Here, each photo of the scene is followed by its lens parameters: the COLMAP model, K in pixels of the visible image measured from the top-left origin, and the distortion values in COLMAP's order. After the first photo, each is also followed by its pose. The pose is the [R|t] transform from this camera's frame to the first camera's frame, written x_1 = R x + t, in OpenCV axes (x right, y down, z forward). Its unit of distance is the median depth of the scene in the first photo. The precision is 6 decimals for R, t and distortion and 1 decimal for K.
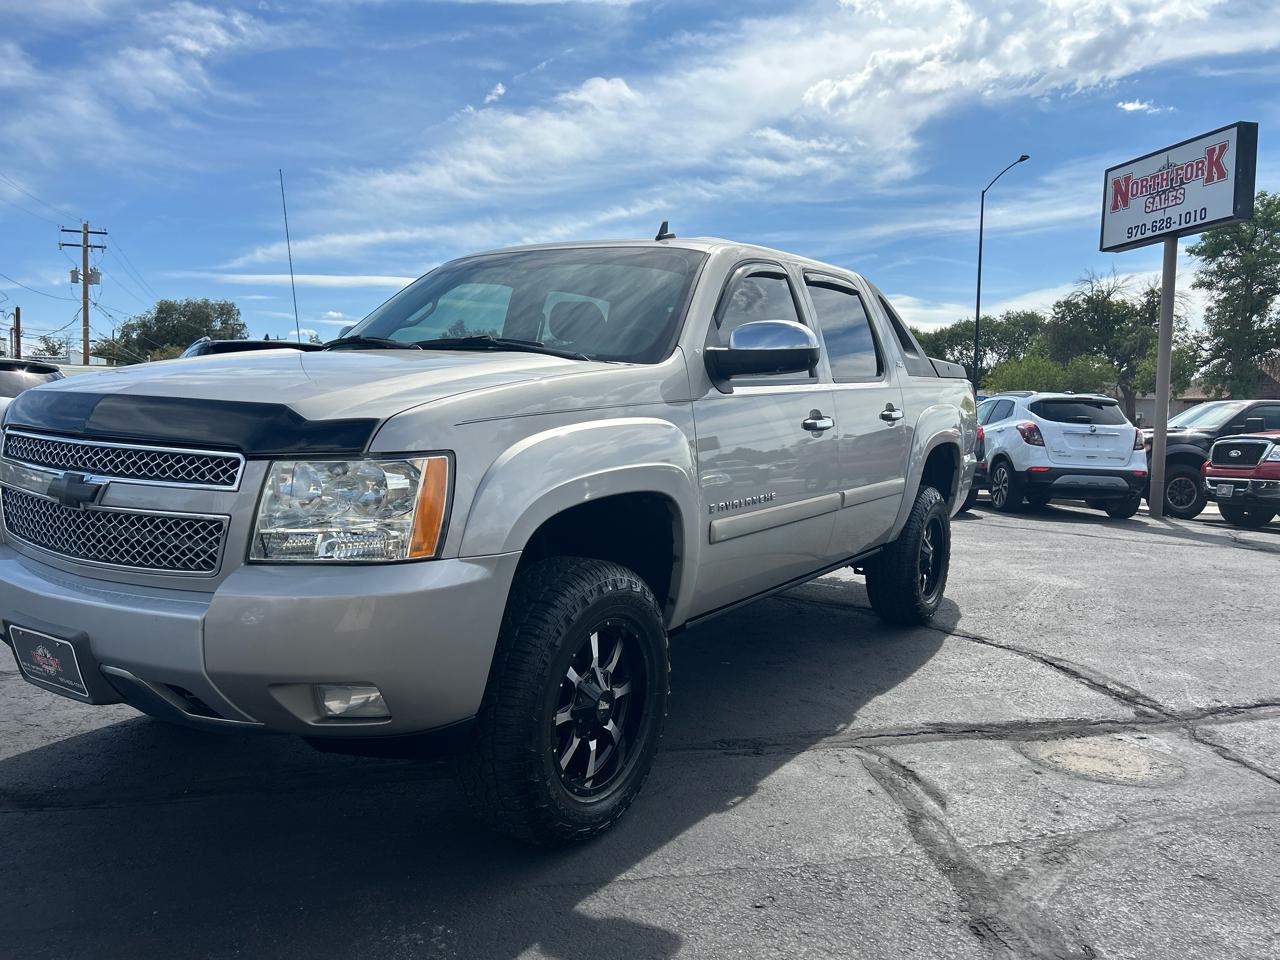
lens RADIAL K [[962.0, 0, 633.4], [0, 962.0, 486.8], [0, 0, 1]] dist [0.033177, -0.039186]
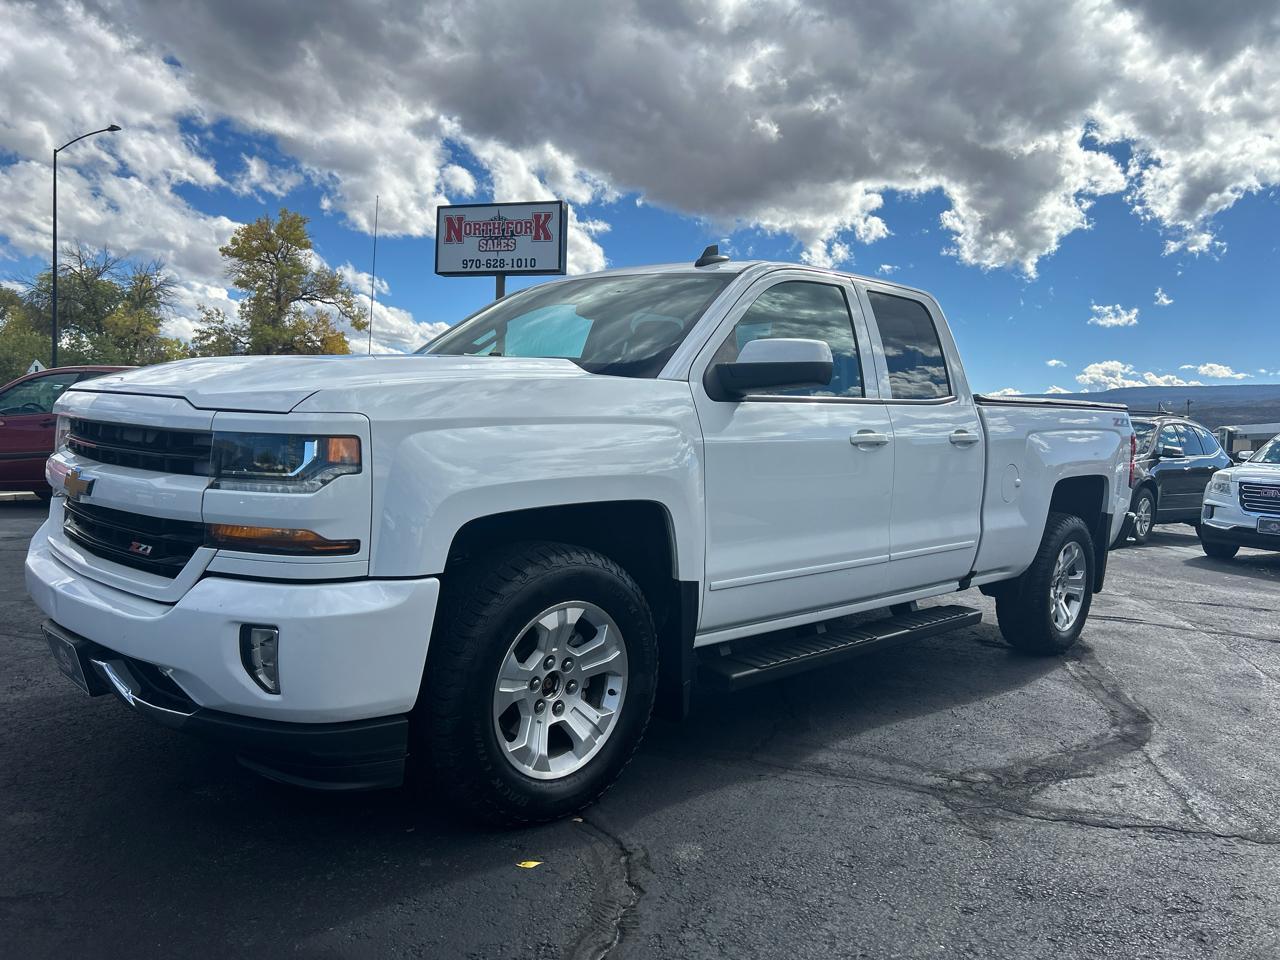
lens RADIAL K [[962.0, 0, 640.2], [0, 962.0, 487.9], [0, 0, 1]] dist [0.033177, -0.039186]
pose [[0.508970, -0.048137, 0.859437, -0.443246], [0.029890, 0.998821, 0.038242, -0.017947], [-0.860265, 0.006225, 0.509809, 0.183657]]
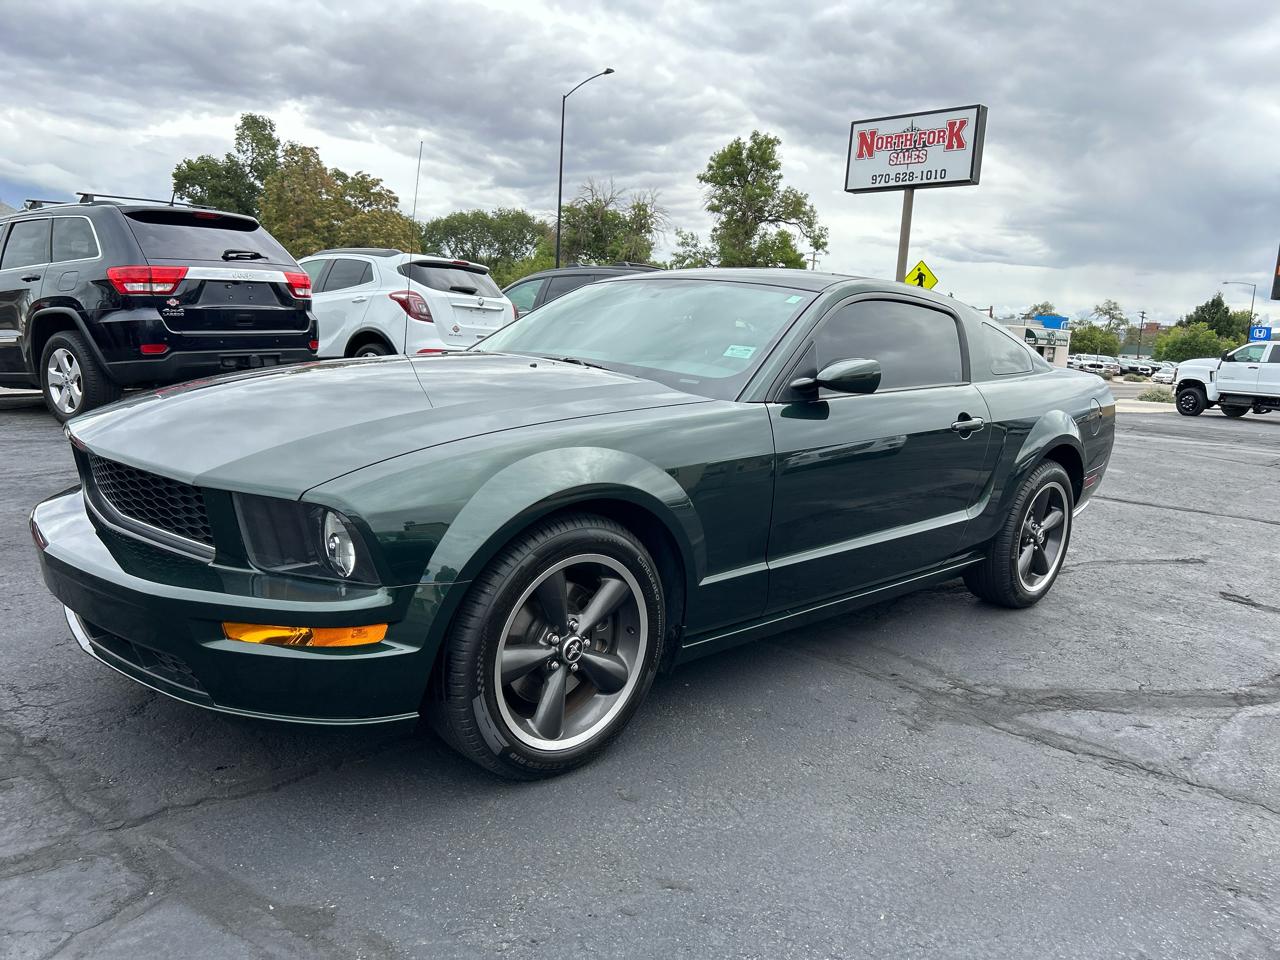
lens RADIAL K [[962.0, 0, 638.1], [0, 962.0, 495.0], [0, 0, 1]] dist [0.033177, -0.039186]
pose [[0.850197, -0.056559, 0.523418, -0.400129], [-0.008295, 0.992650, 0.120737, -0.012394], [-0.526400, -0.106992, 0.843478, 0.086809]]
